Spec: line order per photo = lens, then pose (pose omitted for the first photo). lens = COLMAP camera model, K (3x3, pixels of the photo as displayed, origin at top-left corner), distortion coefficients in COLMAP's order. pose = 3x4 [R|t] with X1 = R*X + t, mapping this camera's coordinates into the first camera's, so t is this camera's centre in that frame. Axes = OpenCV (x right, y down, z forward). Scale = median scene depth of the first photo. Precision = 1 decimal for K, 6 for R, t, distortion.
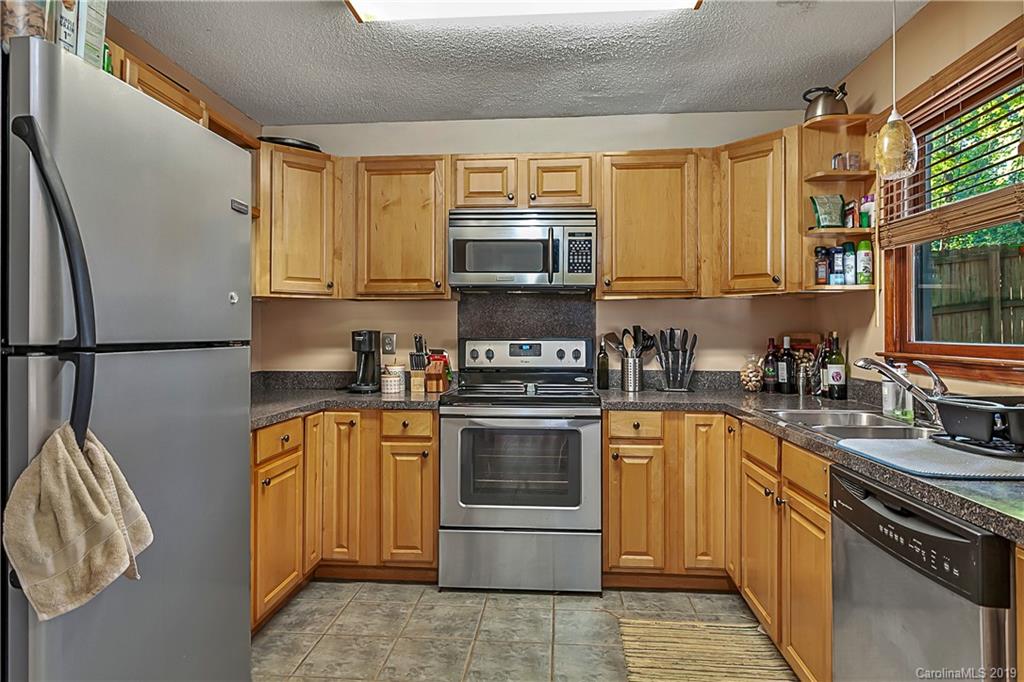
lens RADIAL K [[614.2, 0, 512.5], [0, 614.2, 328.2], [0, 0, 1]] dist [0.002919, 0.001226]
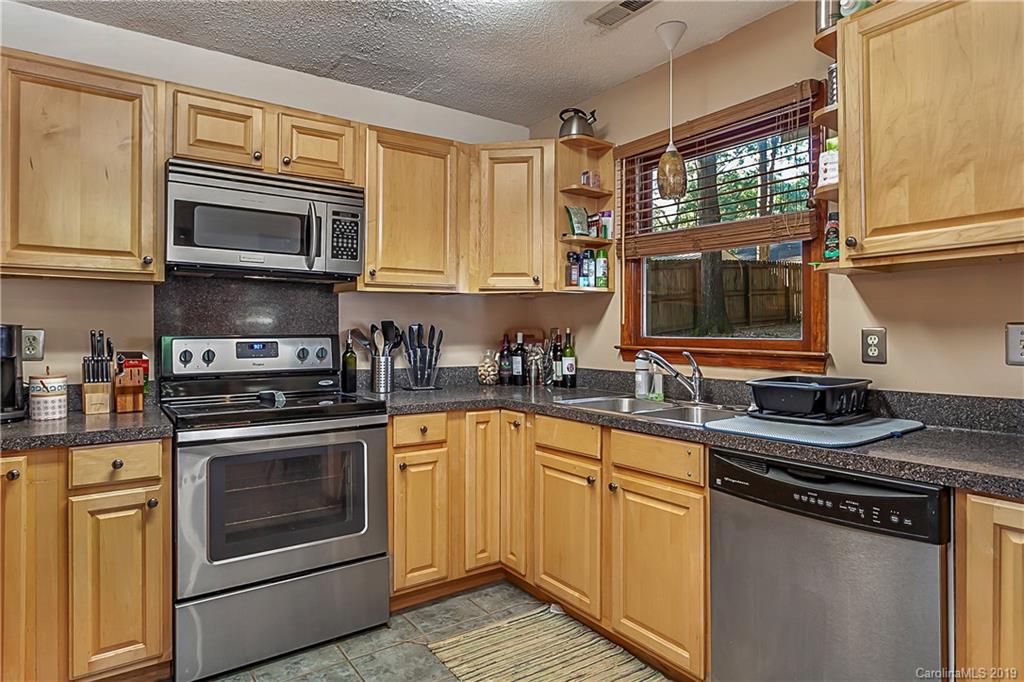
lens RADIAL K [[589.8, 0, 511.6], [0, 589.8, 328.2], [0, 0, 1]] dist [-0.007670, 0.001728]
pose [[0.771748, 0.002546, 0.635924, -0.234529], [-0.006521, 0.999971, 0.003910, 0.002238], [-0.635895, -0.007164, 0.771742, 0.215047]]
